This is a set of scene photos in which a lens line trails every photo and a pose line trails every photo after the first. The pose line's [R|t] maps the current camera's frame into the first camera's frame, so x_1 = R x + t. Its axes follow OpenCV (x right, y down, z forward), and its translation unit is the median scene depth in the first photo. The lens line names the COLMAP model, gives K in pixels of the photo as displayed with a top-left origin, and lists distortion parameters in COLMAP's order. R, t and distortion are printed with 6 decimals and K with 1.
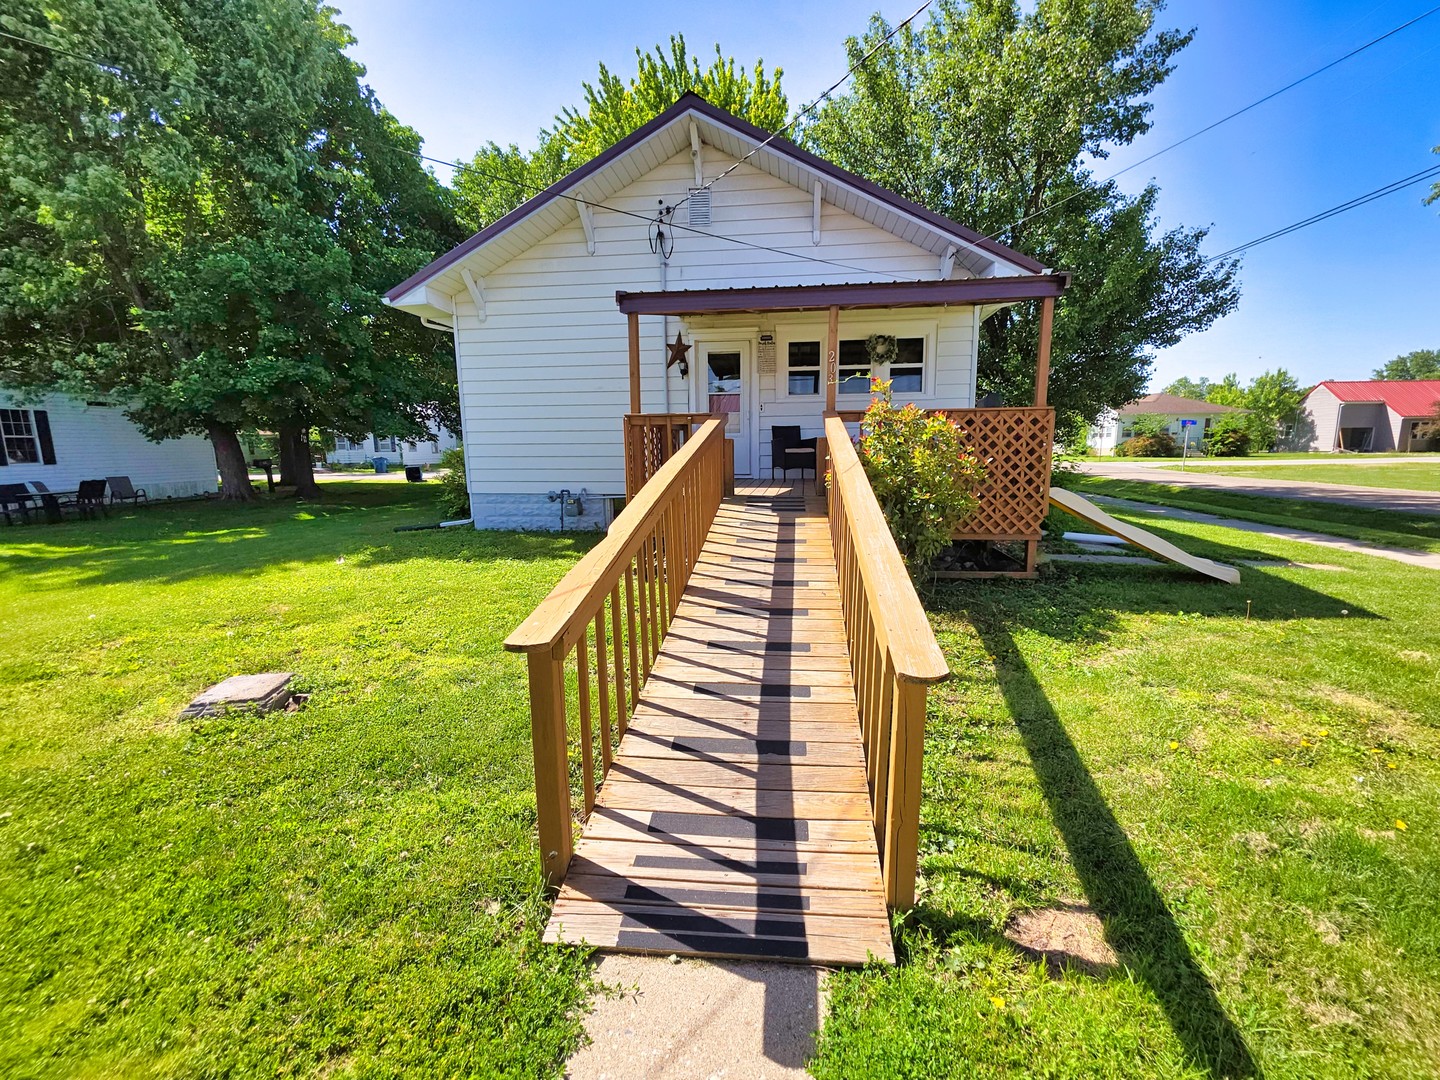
lens RADIAL K [[586.3, 0, 729.7], [0, 586.3, 541.1], [0, 0, 1]] dist [0.001545, -0.000458]
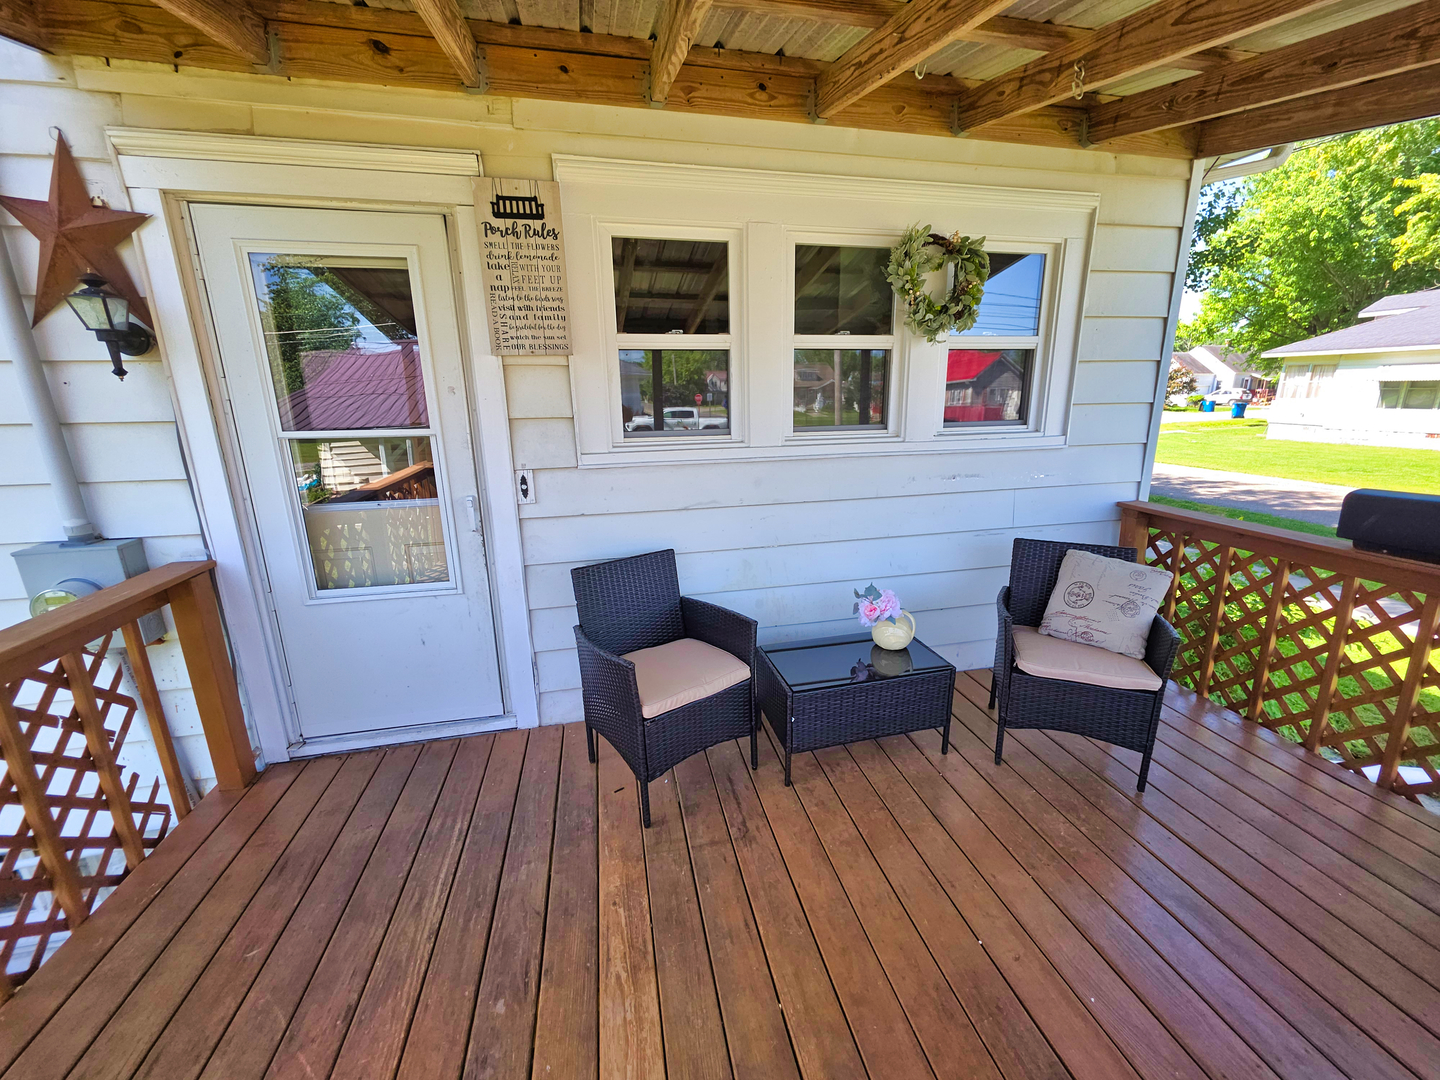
lens RADIAL K [[573.3, 0, 729.9], [0, 573.3, 540.1], [0, 0, 1]] dist [0.001326, -0.000316]
pose [[0.941363, -0.085466, 0.326392, 0.056687], [0.058335, 0.994045, 0.092046, -0.228696], [-0.332316, -0.067609, 0.940742, 0.744536]]
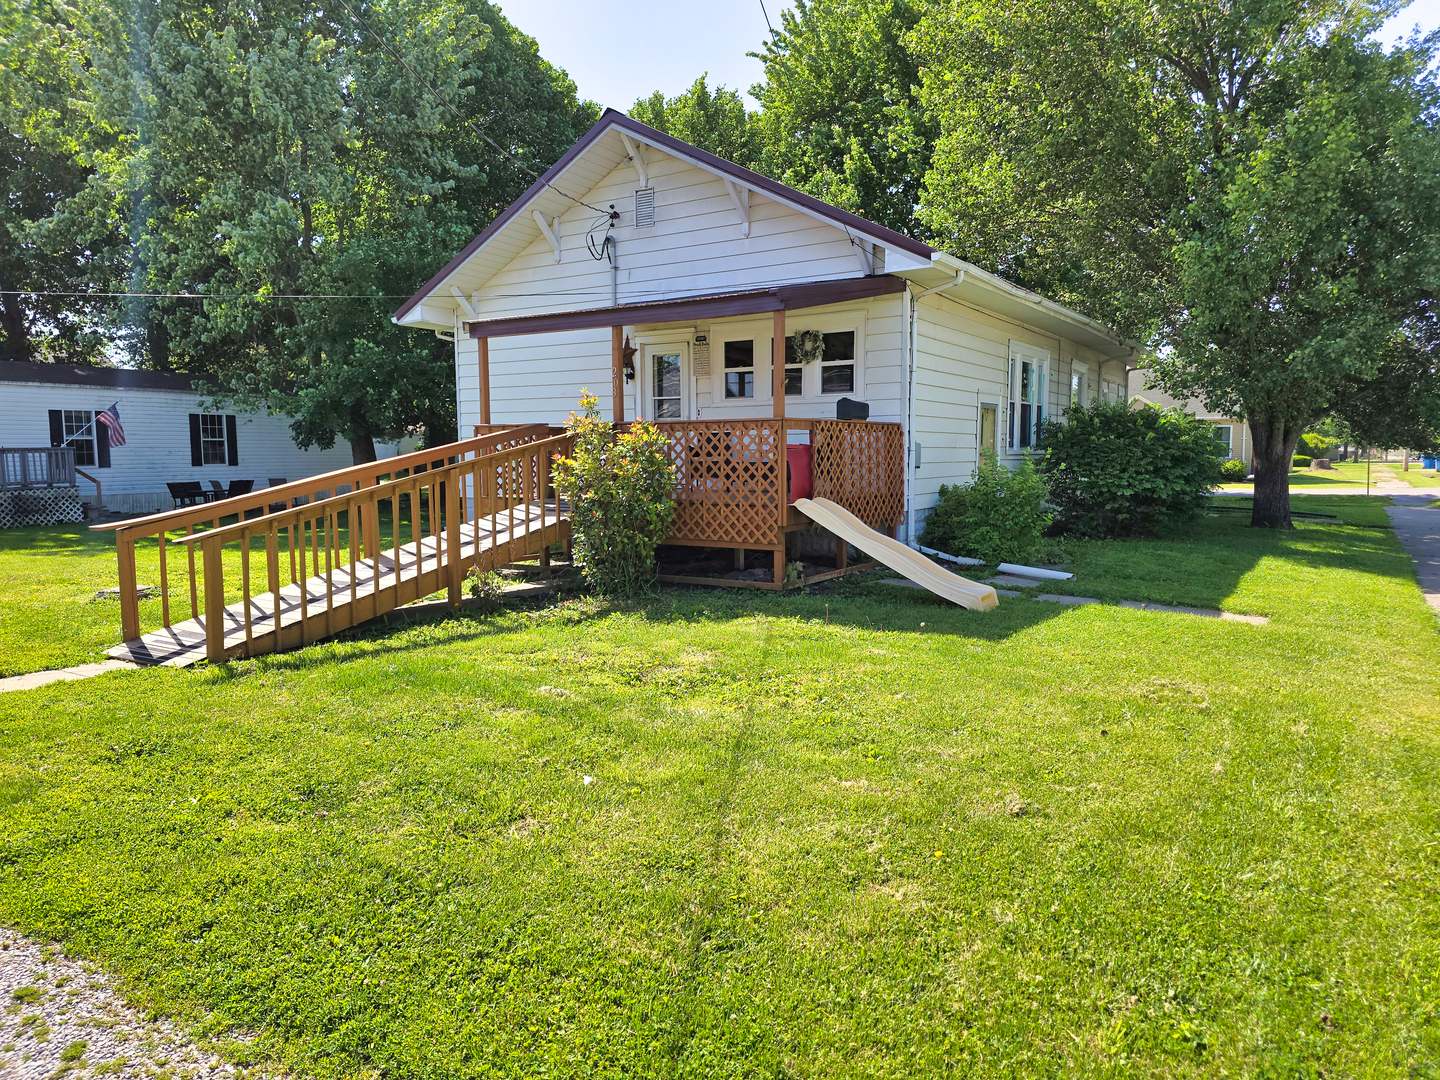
lens RADIAL K [[969.2, 0, 720.0], [0, 969.2, 540.0], [0, 0, 1]] dist [0.067045, -0.000459]
pose [[0.896936, 0.044147, -0.439951, 0.782030], [-0.074767, 0.995818, -0.052504, 0.049438], [0.435793, 0.079986, 0.896486, -0.340404]]
